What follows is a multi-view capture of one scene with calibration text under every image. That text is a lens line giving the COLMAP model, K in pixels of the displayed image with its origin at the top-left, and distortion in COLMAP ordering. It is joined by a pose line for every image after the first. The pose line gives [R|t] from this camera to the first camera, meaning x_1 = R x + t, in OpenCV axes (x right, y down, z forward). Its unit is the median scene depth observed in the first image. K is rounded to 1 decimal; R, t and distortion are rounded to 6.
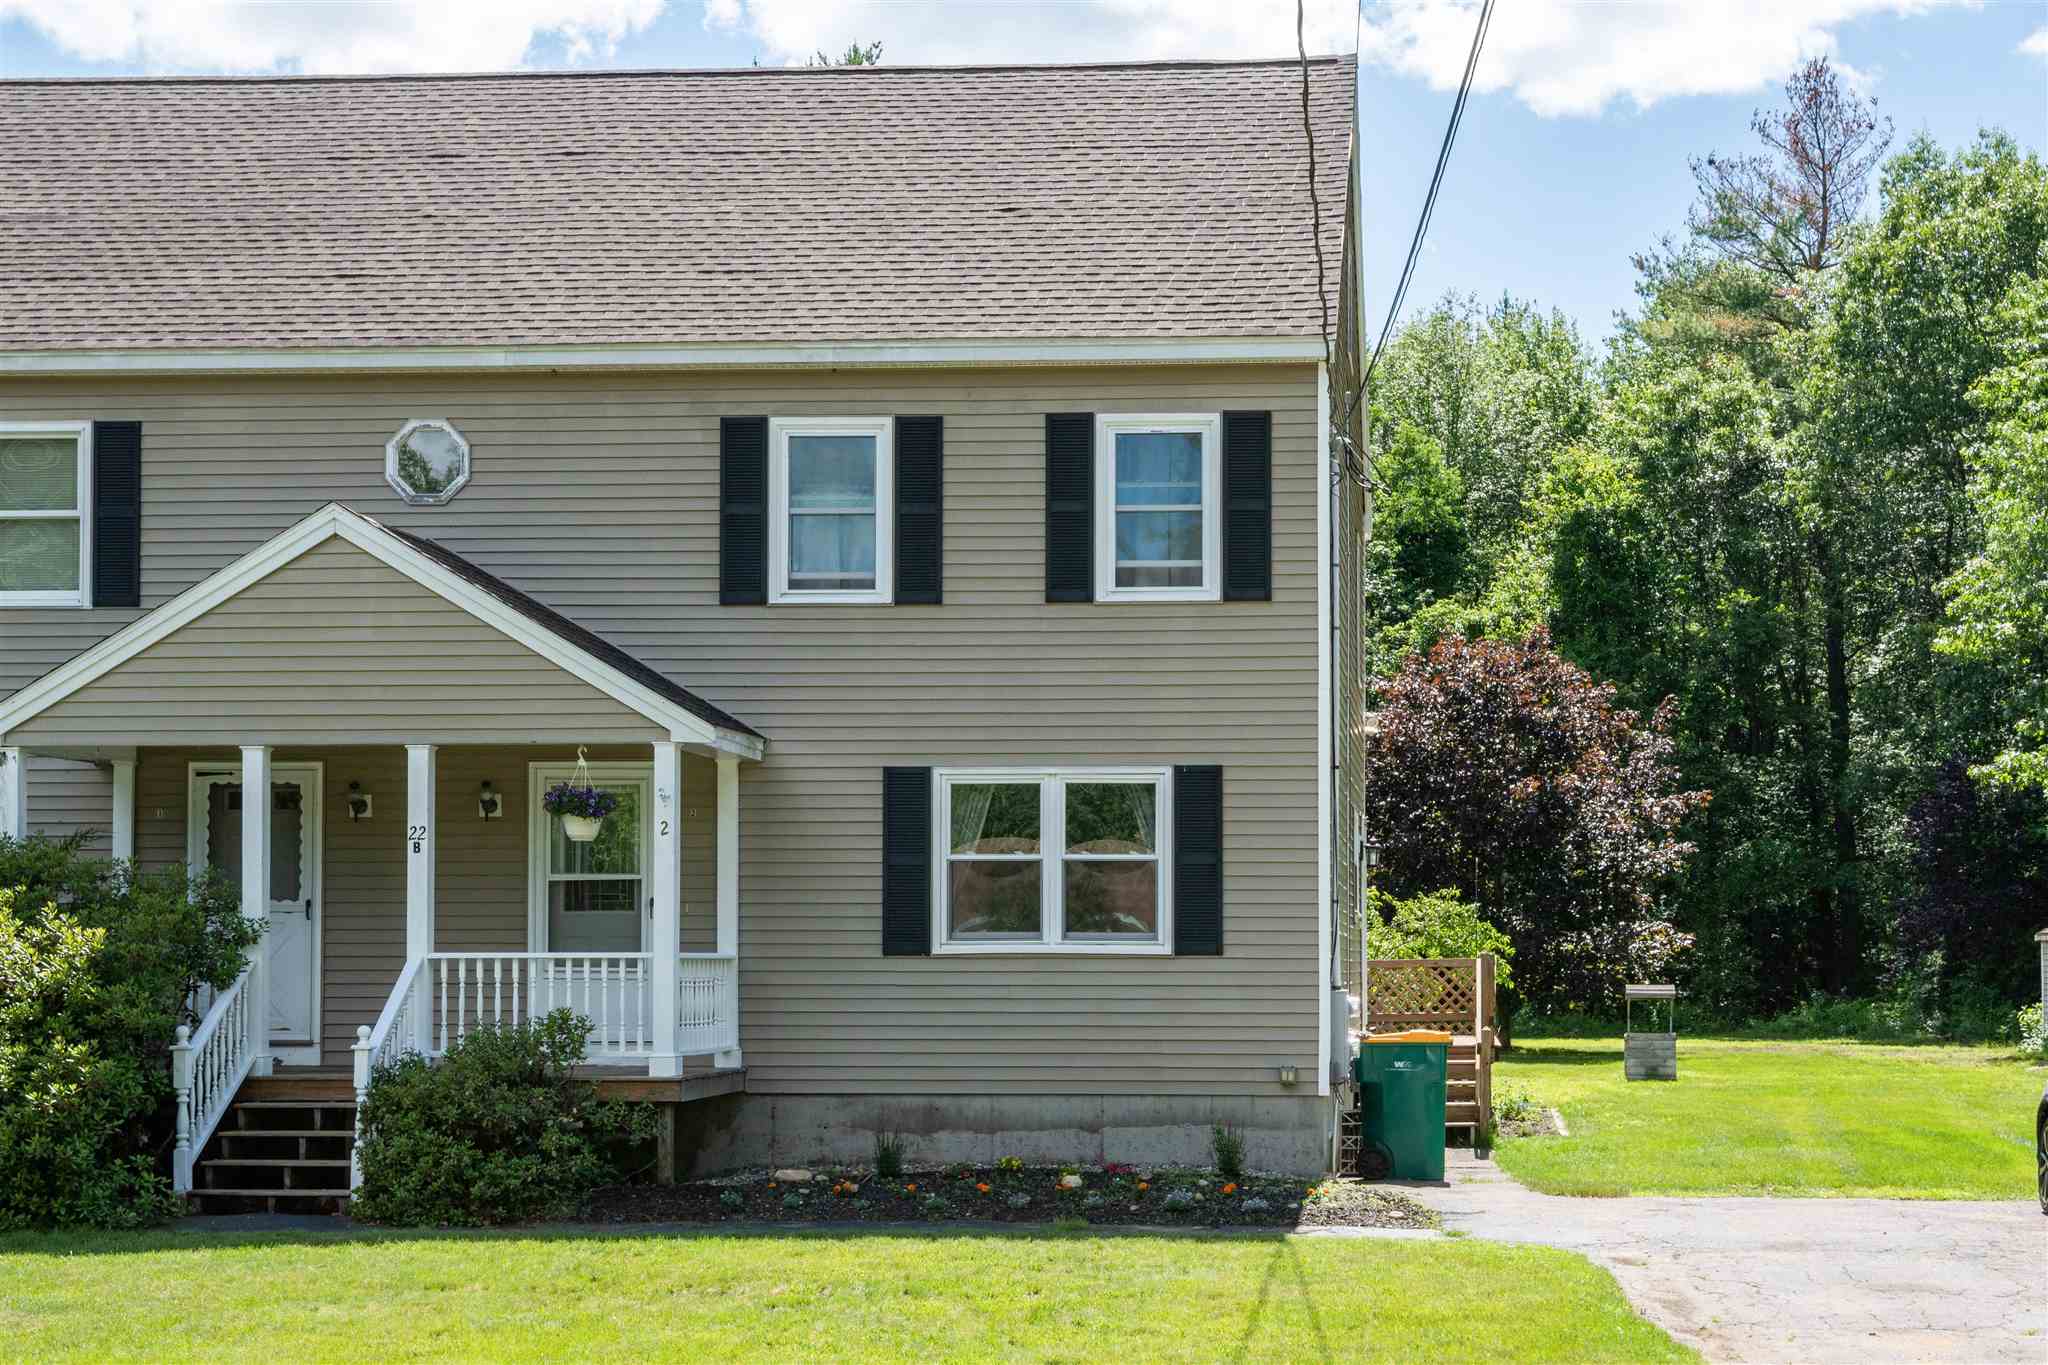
lens RADIAL K [[3114.4, 0, 1332.8], [0, 3114.4, 923.2], [0, 0, 1]] dist [0.022051, -0.026735]
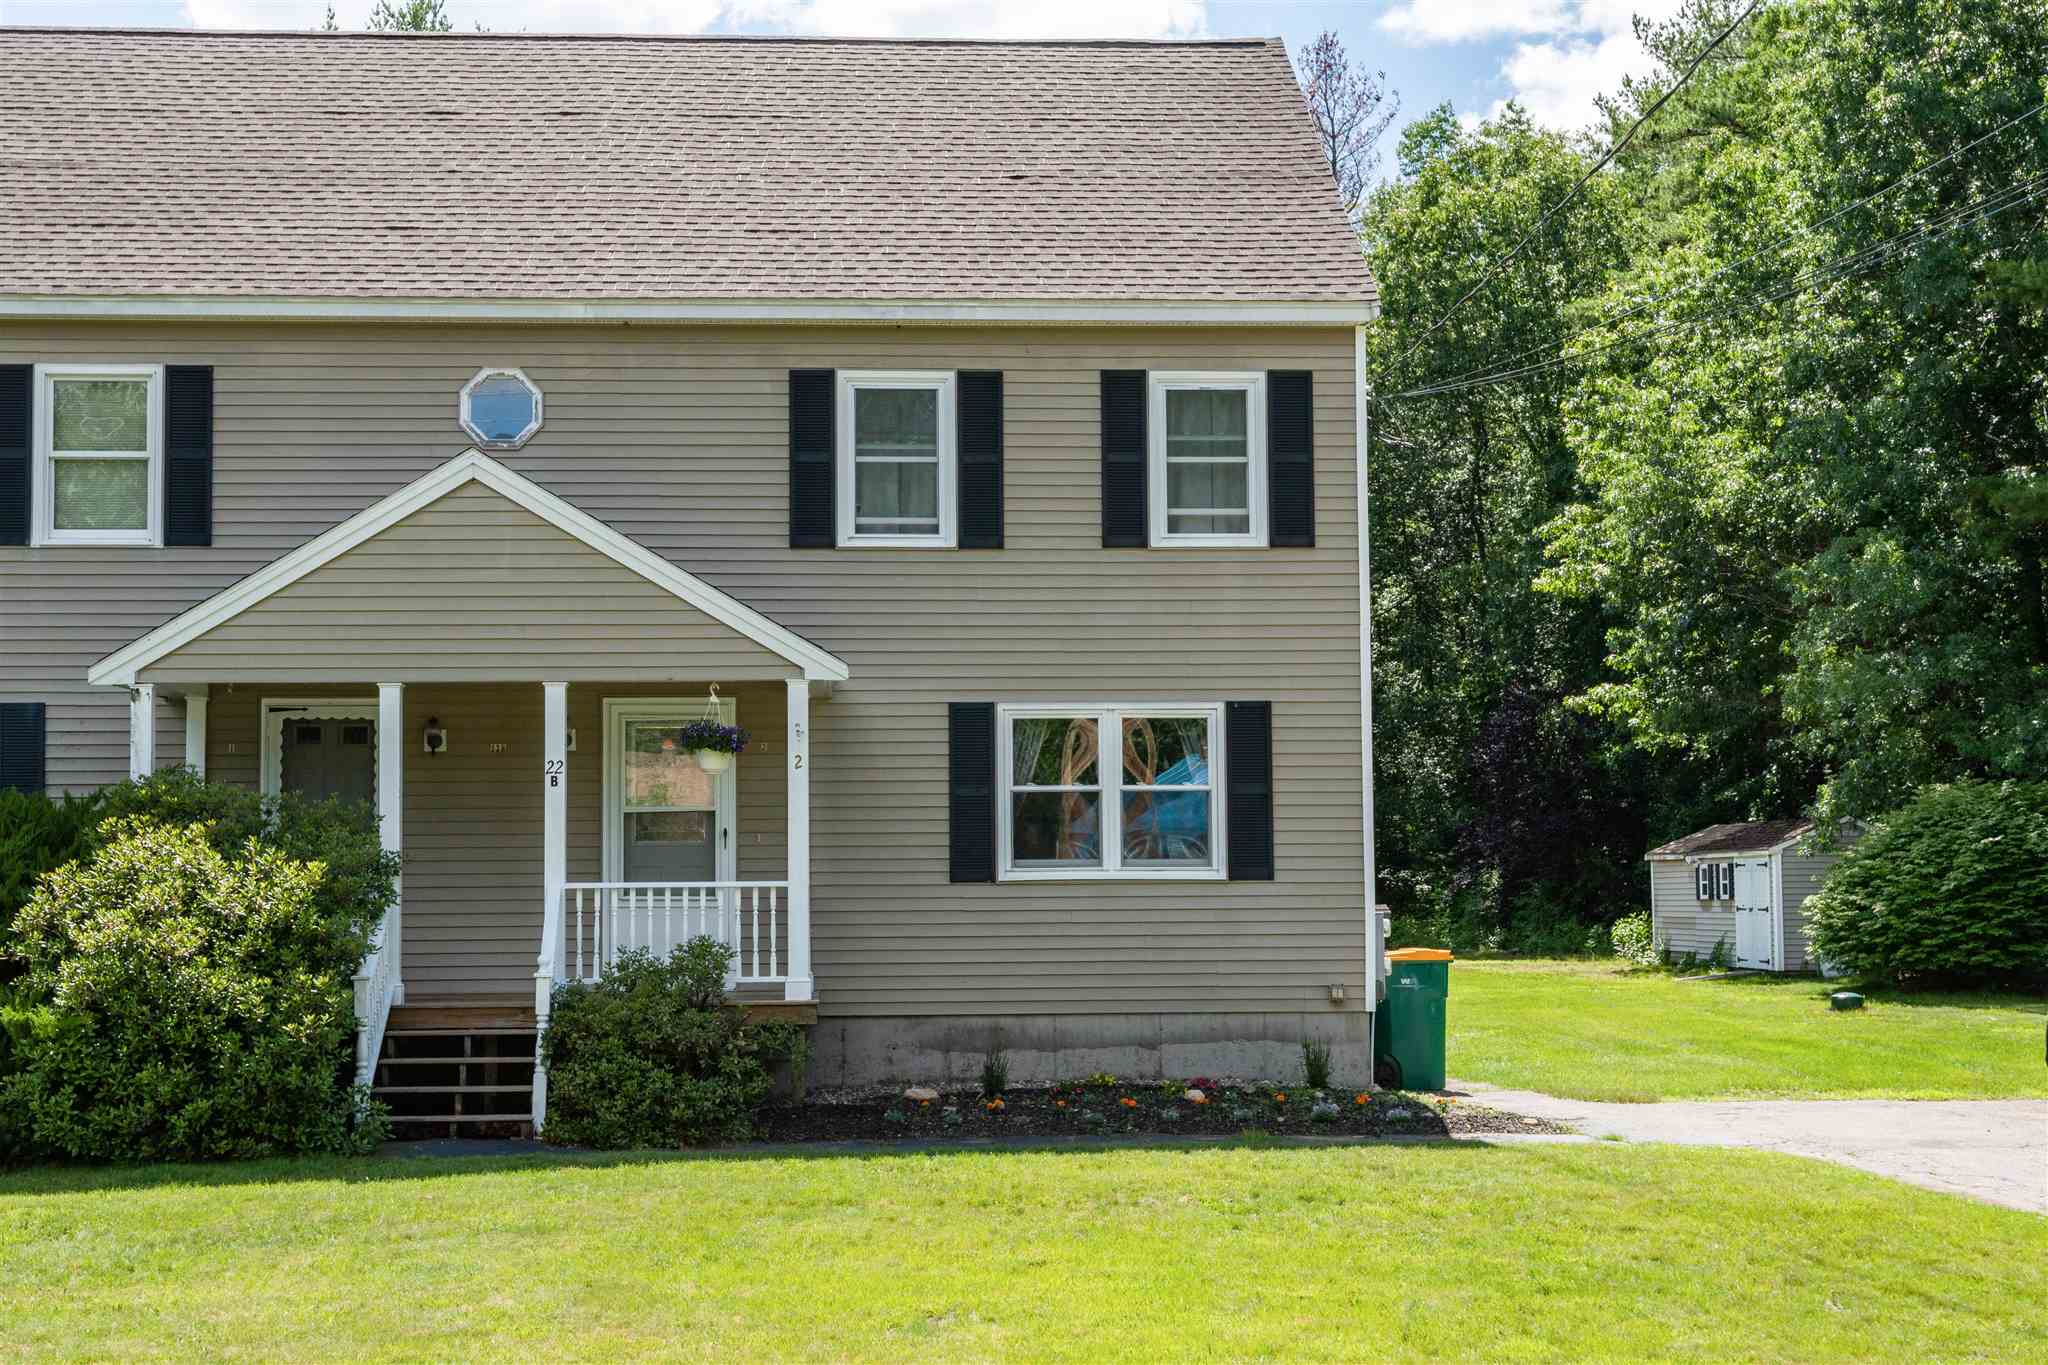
lens RADIAL K [[3031.9, 0, 1018.0], [0, 3031.9, 715.0], [0, 0, 1]] dist [0.014265, 0.021595]
pose [[0.992076, -0.000507, 0.125636, -0.249524], [0.005947, 0.999060, -0.042929, -0.001975], [-0.125496, 0.043336, 0.991147, -0.015188]]
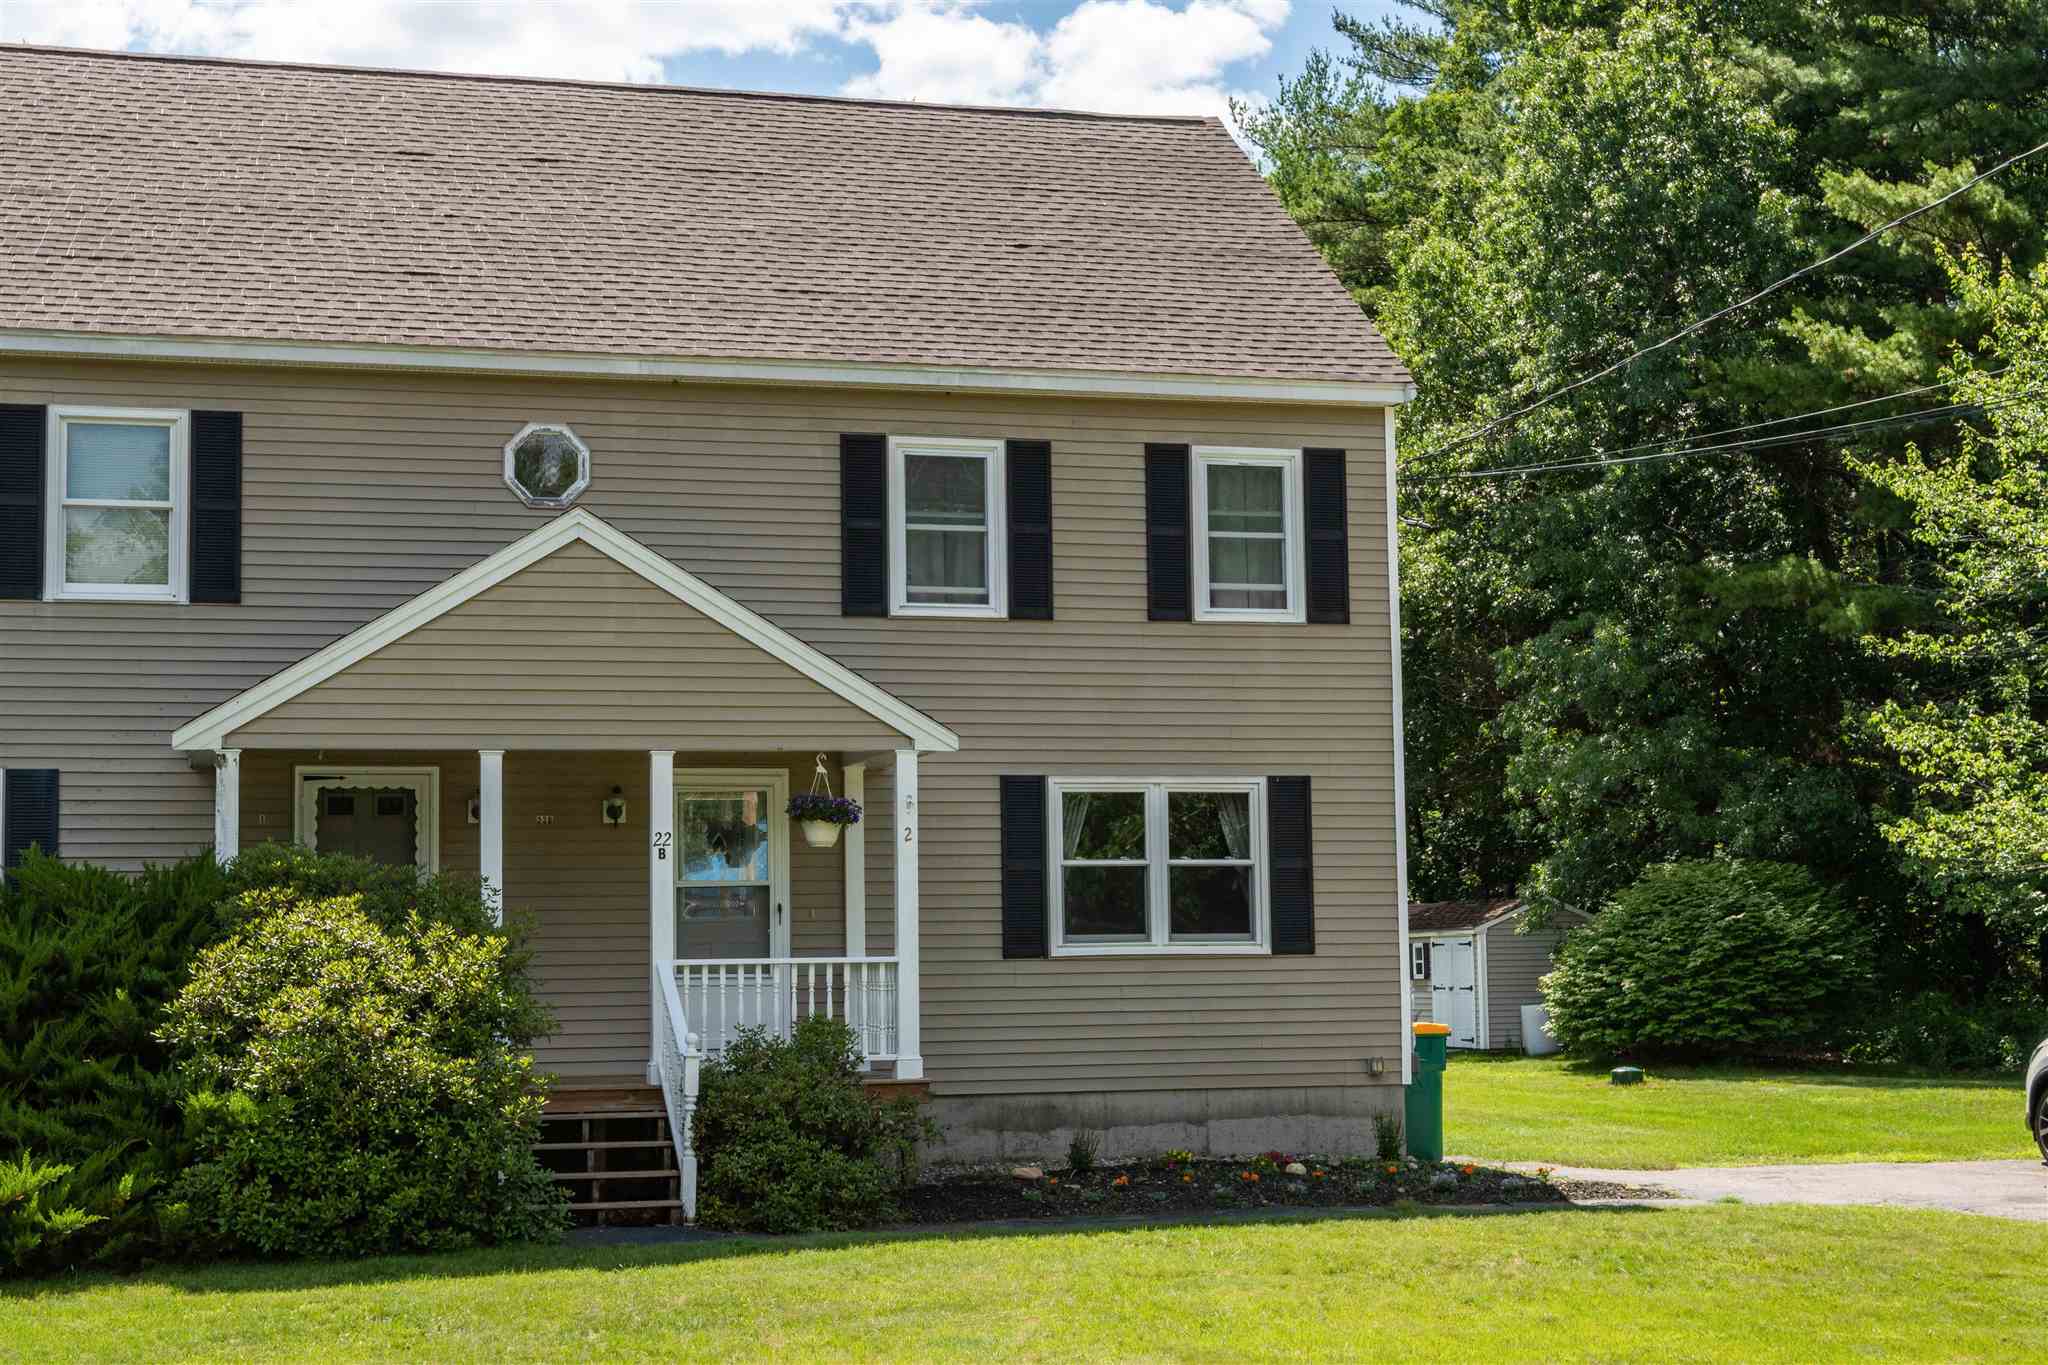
lens RADIAL K [[3178.0, 0, 1024.0], [0, 3178.0, 682.5], [0, 0, 1]] dist [0.004073, 0.063267]
pose [[0.943798, 0.016480, 0.330112, -0.485603], [0.009589, 0.996971, -0.077187, 0.000612], [-0.330384, 0.076014, 0.940781, 0.003217]]
